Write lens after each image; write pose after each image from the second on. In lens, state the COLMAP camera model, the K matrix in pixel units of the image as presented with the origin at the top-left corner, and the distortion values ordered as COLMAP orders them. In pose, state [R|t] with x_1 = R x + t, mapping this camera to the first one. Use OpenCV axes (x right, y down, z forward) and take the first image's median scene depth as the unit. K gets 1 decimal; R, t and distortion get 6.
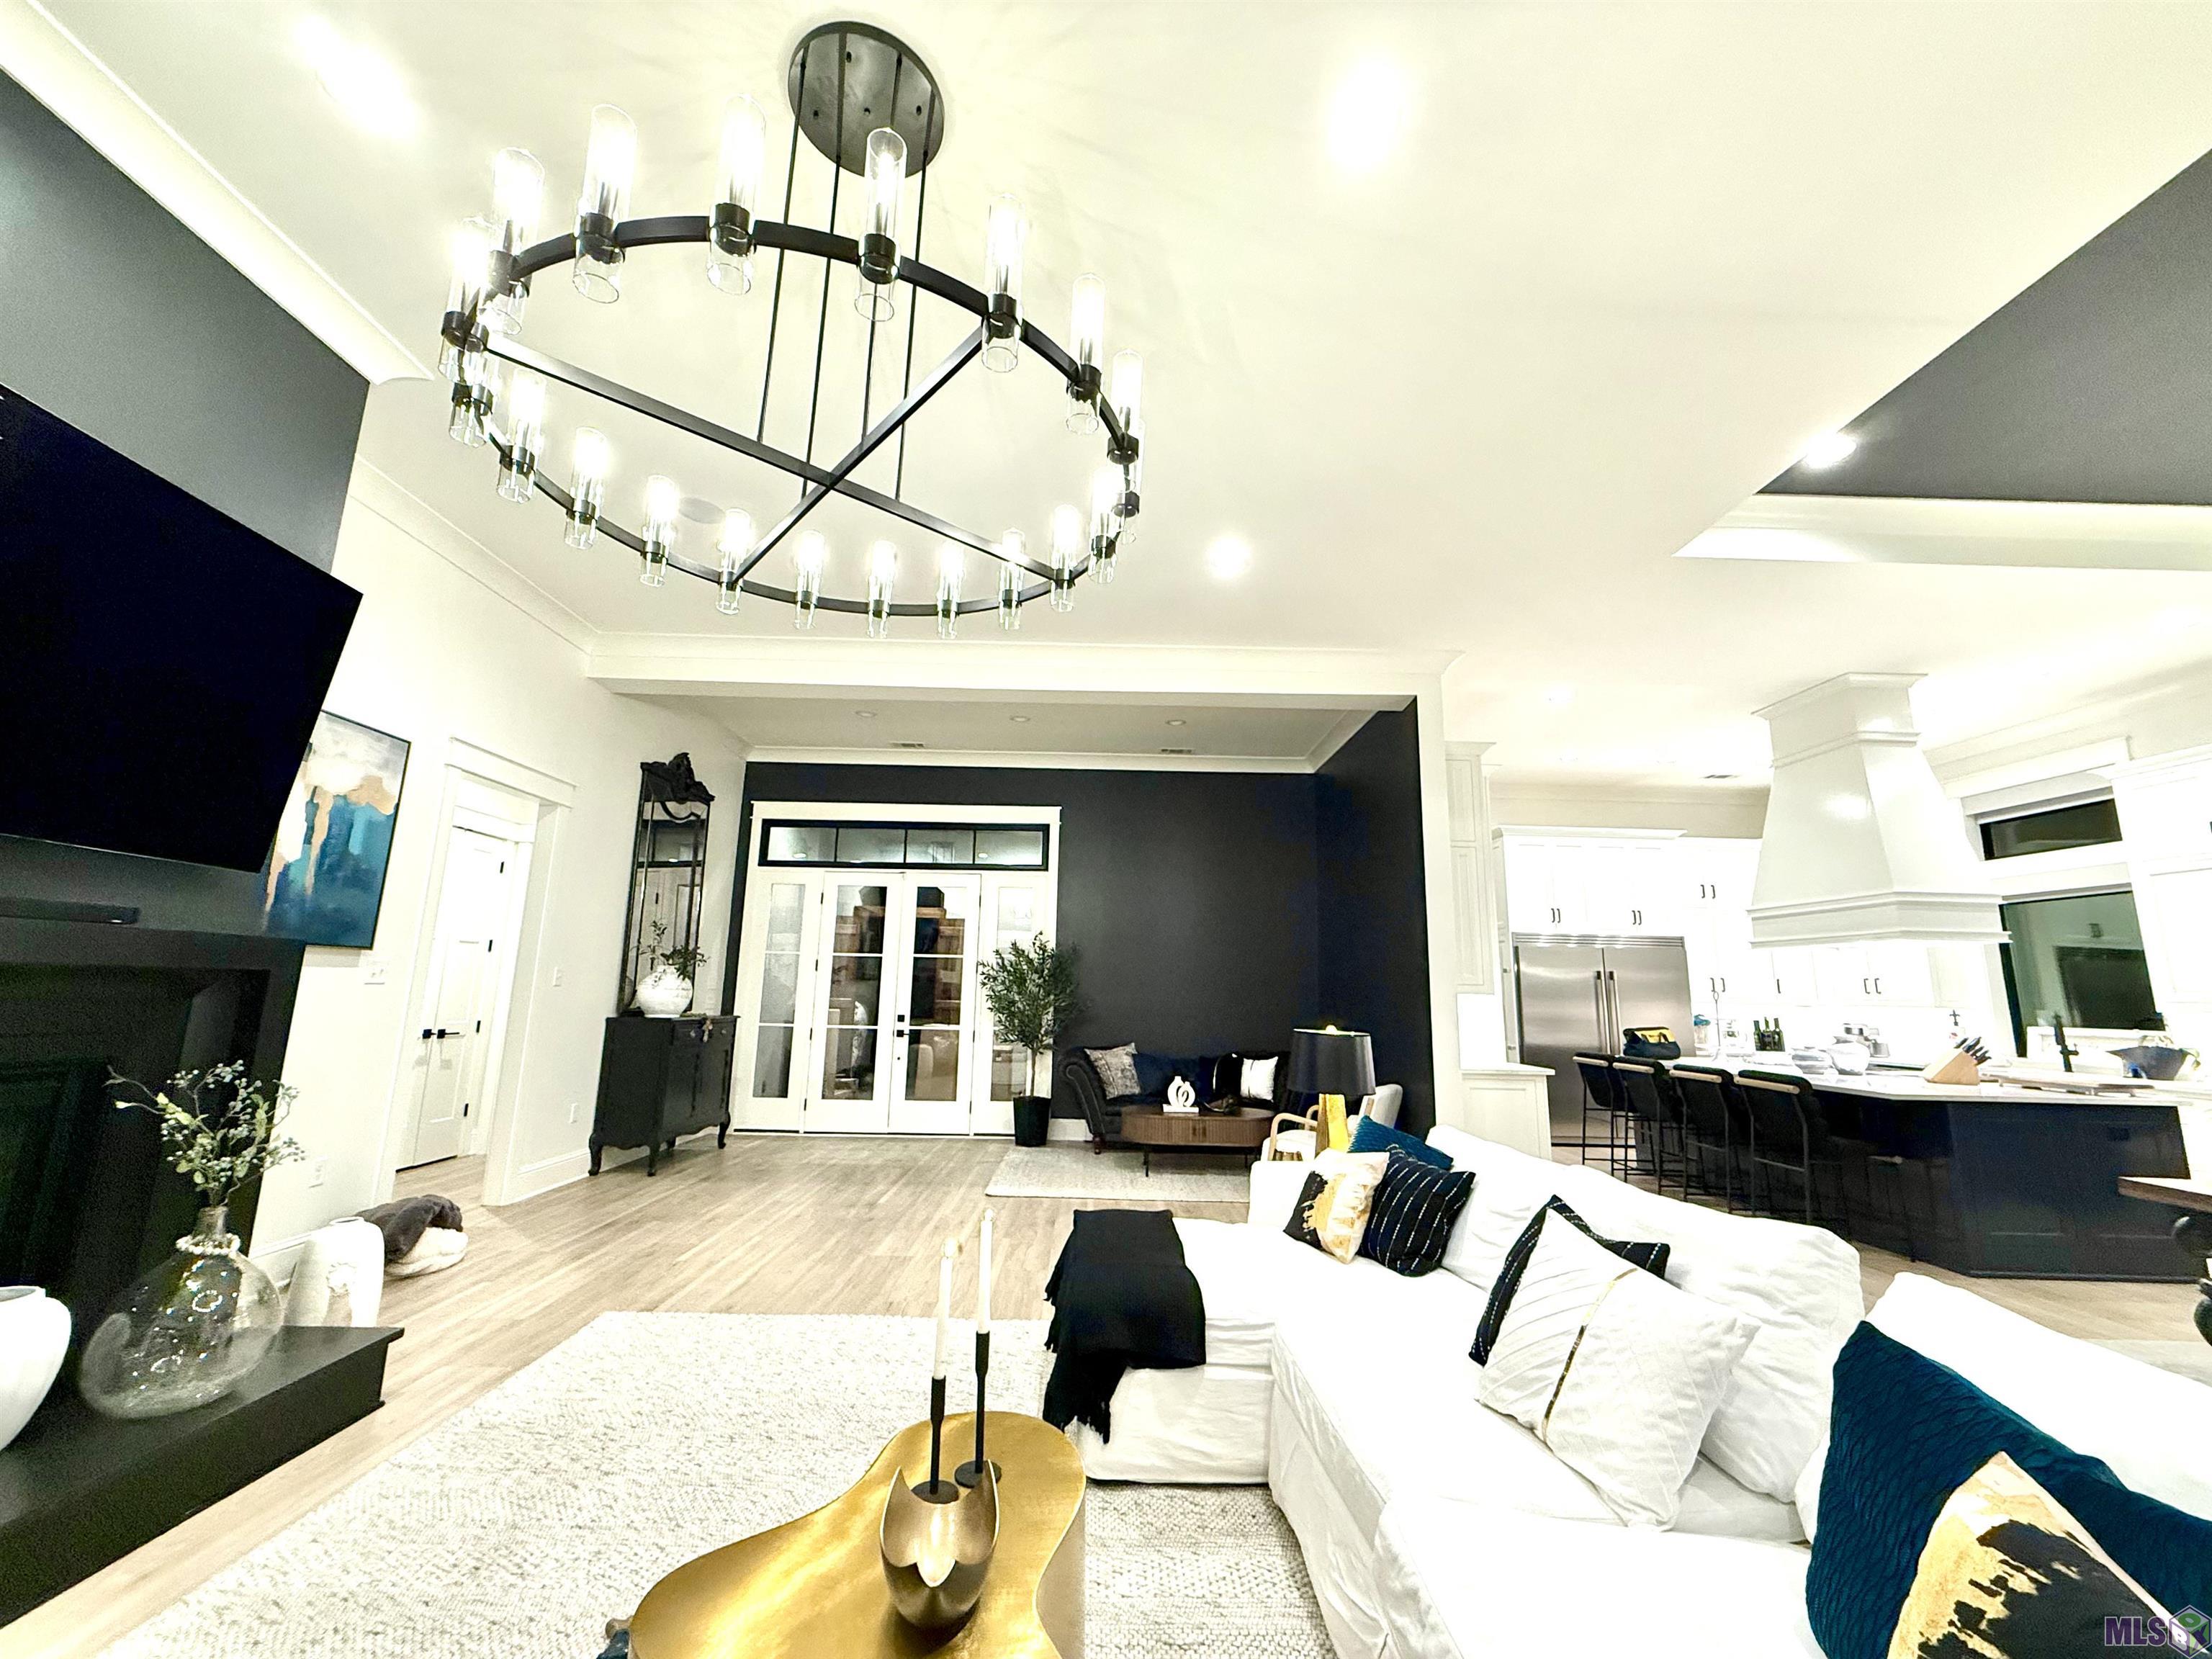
lens RADIAL K [[879.0, 0, 1101.6], [0, 879.0, 829.1], [0, 0, 1]] dist [0.000097, 0.000354]
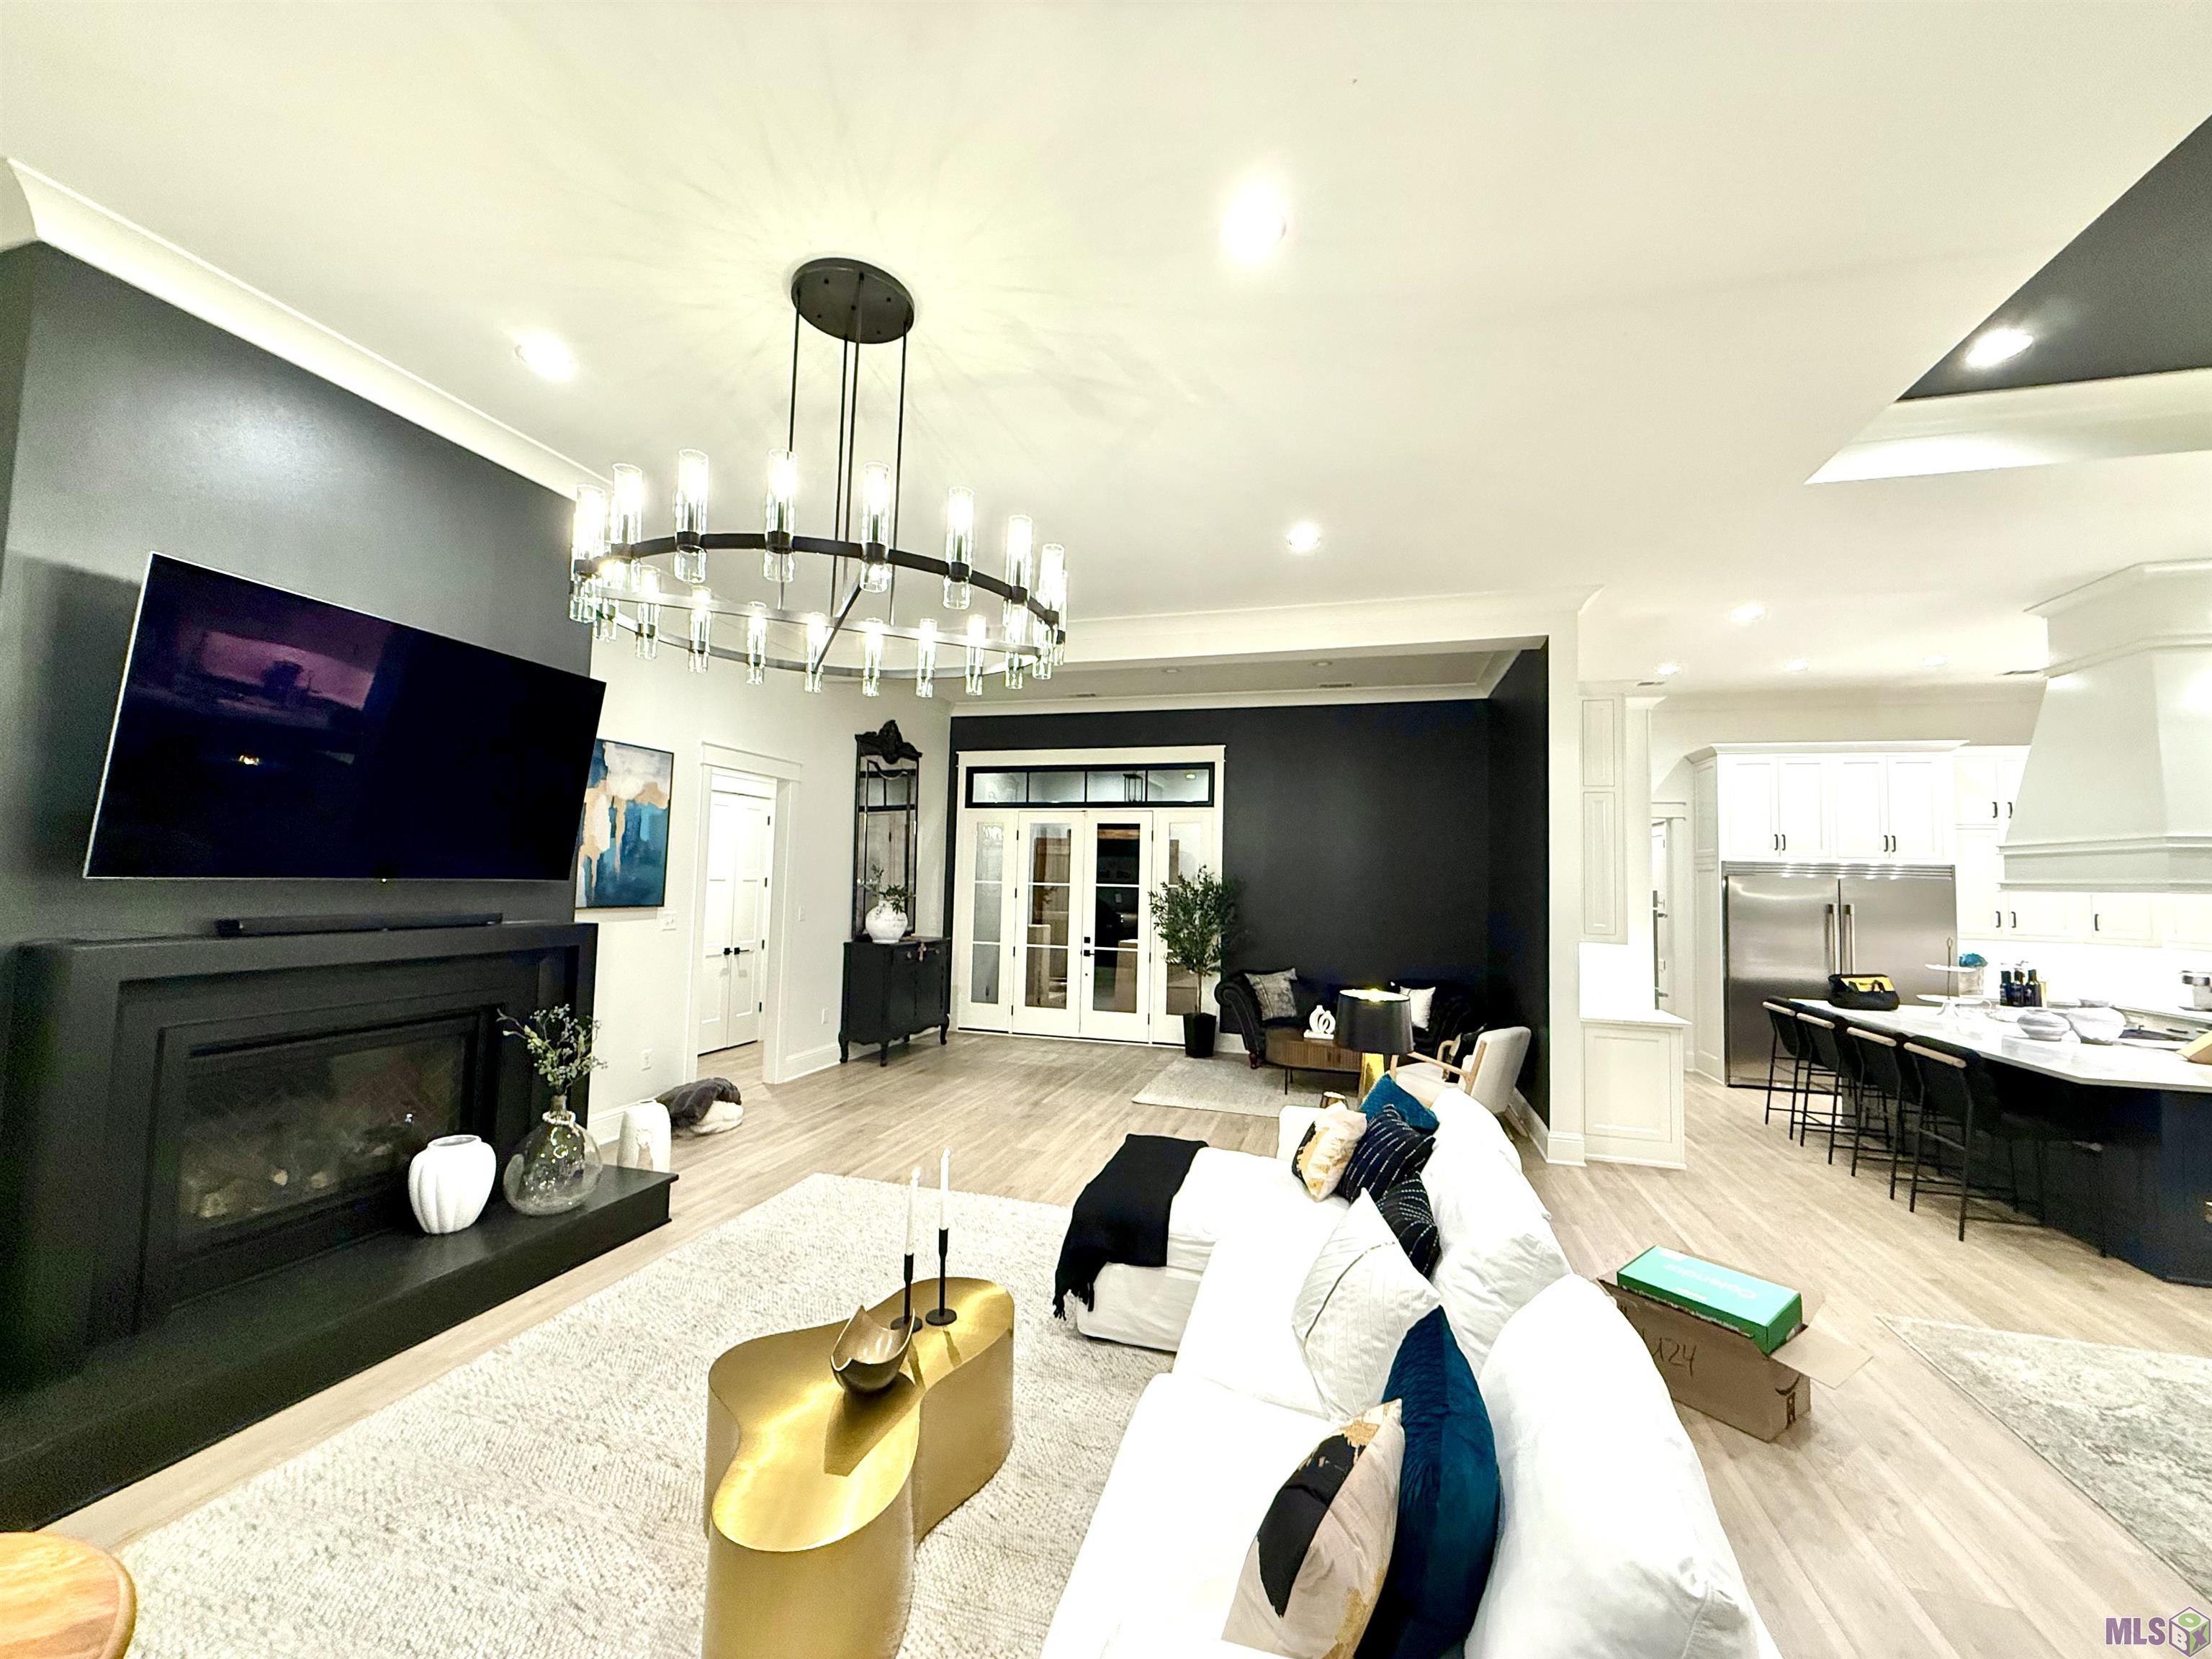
lens RADIAL K [[879.0, 0, 1101.6], [0, 879.0, 829.1], [0, 0, 1]] dist [0.000097, 0.000354]
pose [[0.956613, -0.014763, -0.290986, 0.247518], [0.049948, 0.992240, 0.113862, -0.111987], [0.287047, -0.123456, 0.949928, -0.111038]]
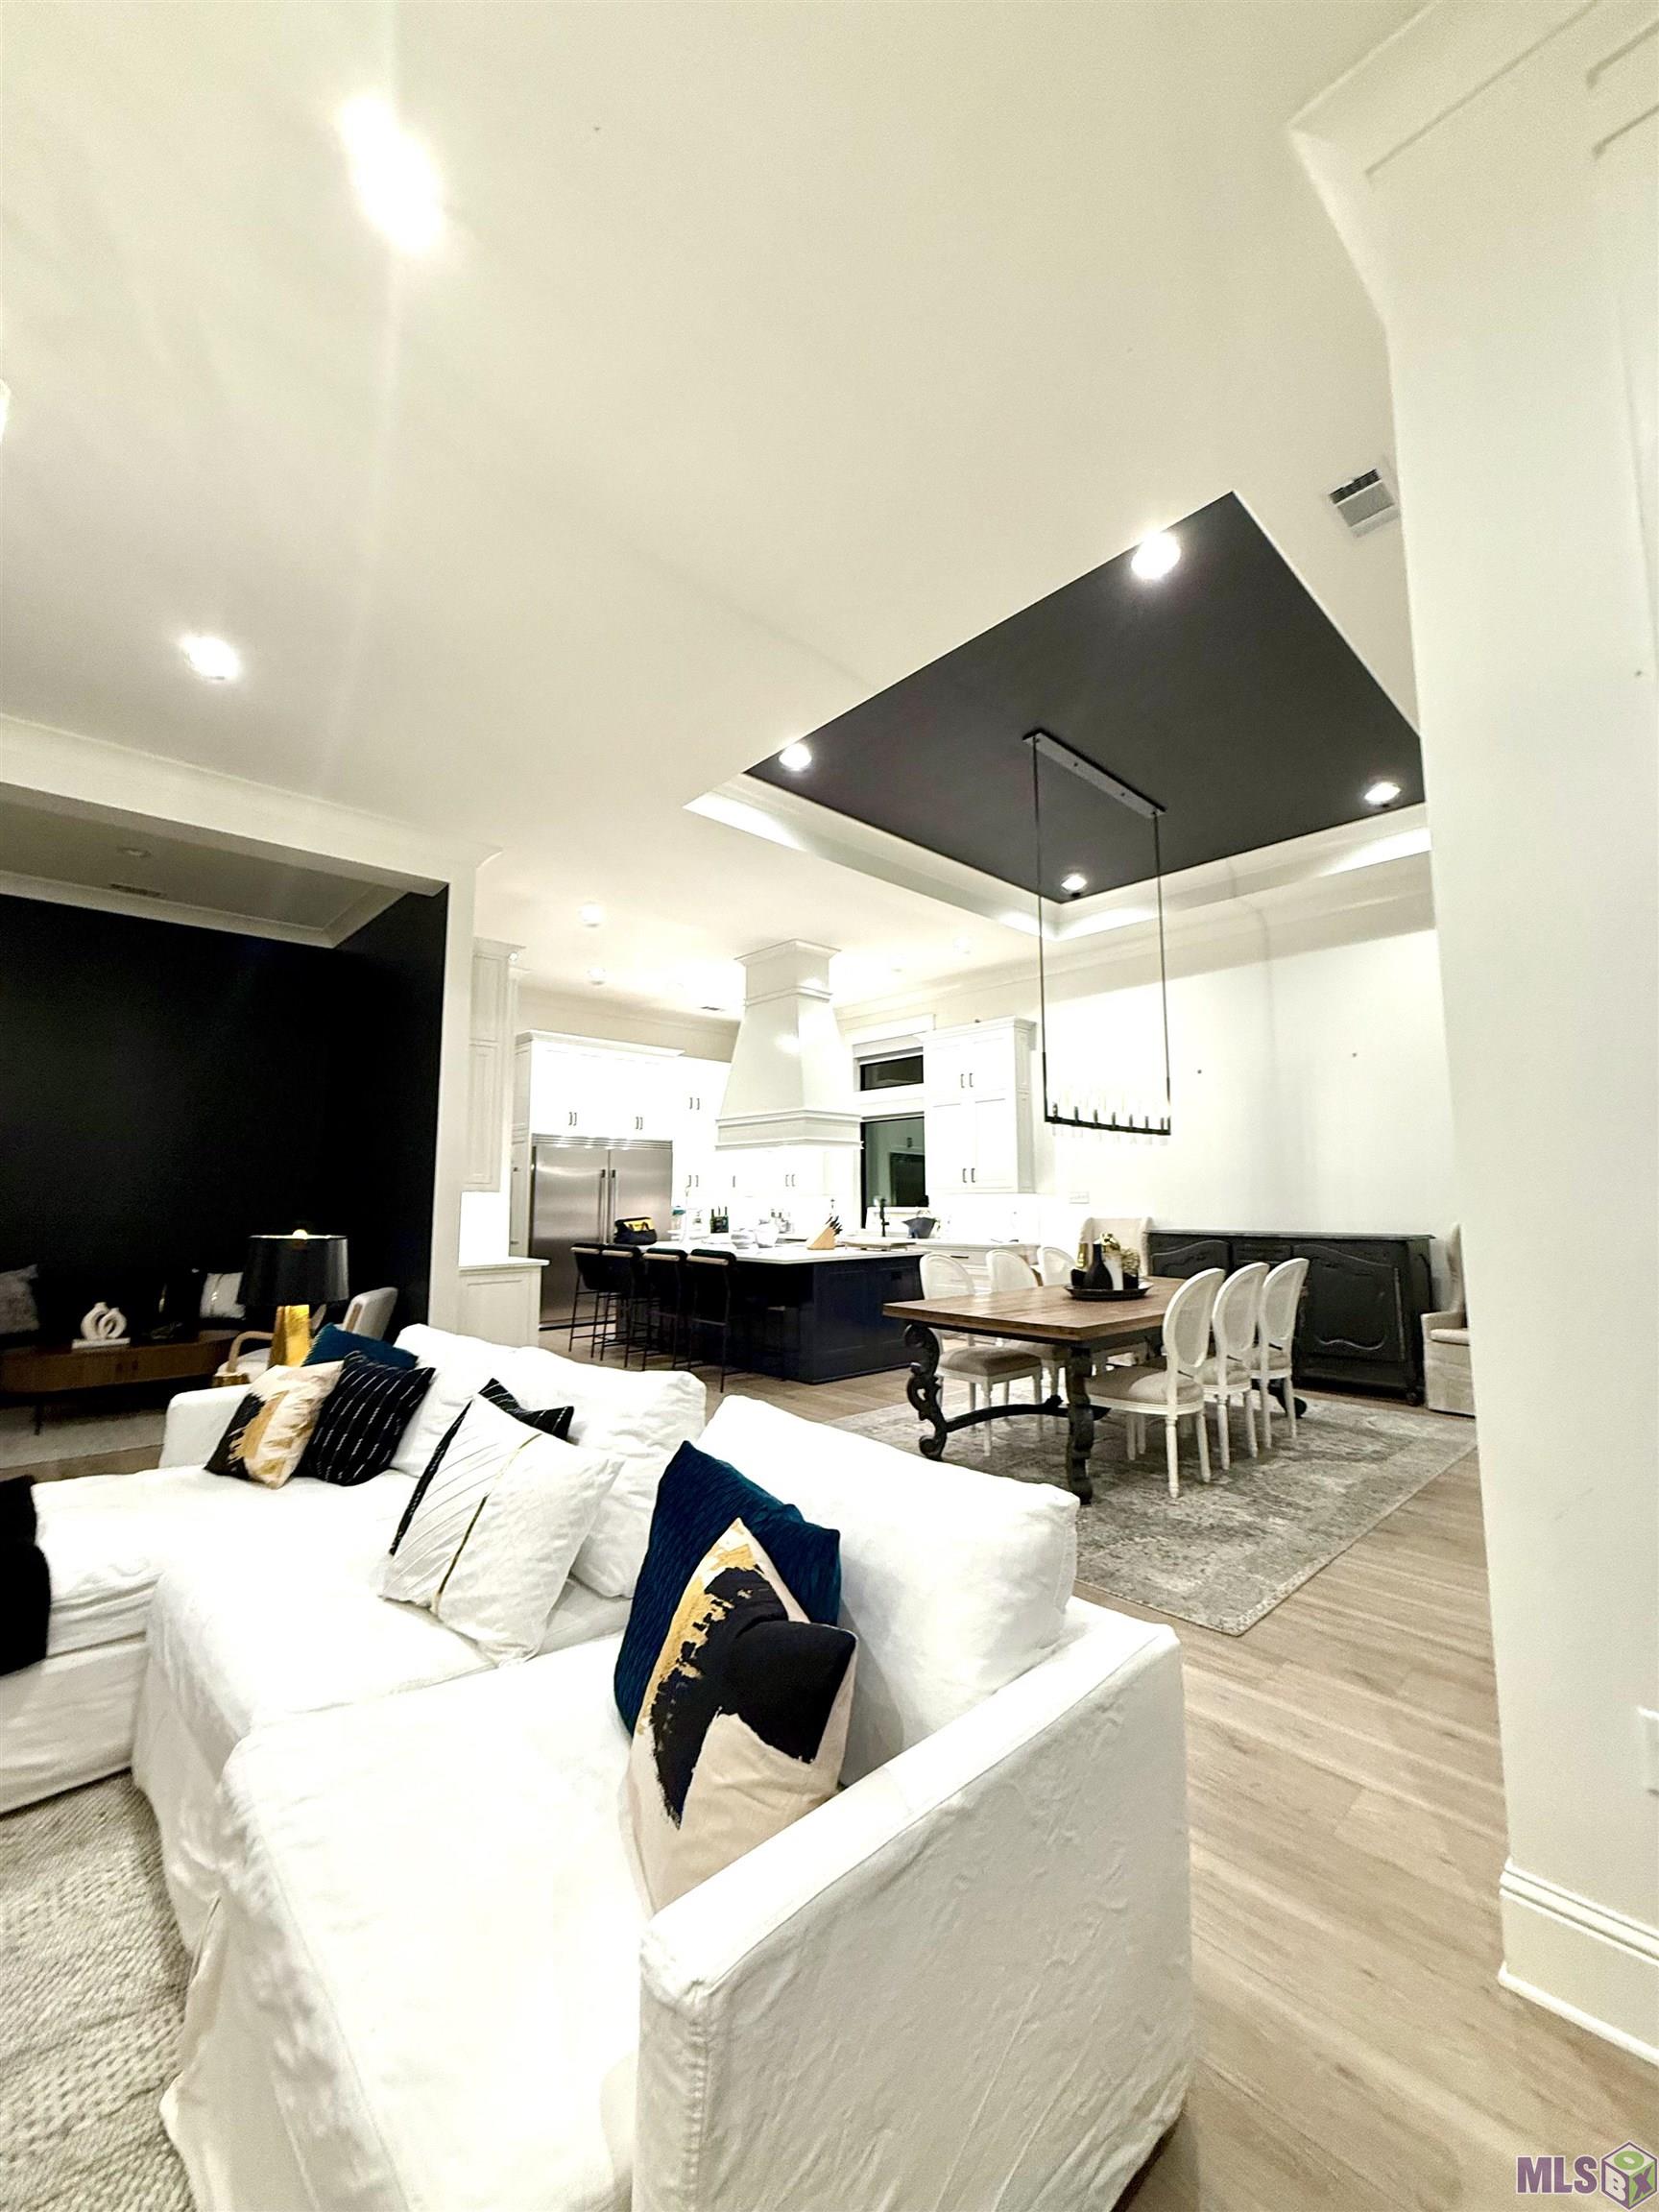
lens RADIAL K [[877.7, 0, 831.5], [0, 877.7, 1103.4], [0, 0, 1]] dist [0.000154, -0.000251]
pose [[0.735589, 0.049241, 0.675637, 0.048109], [-0.105035, 0.993584, 0.041943, 0.001978], [-0.669236, -0.101818, 0.736041, -0.004211]]
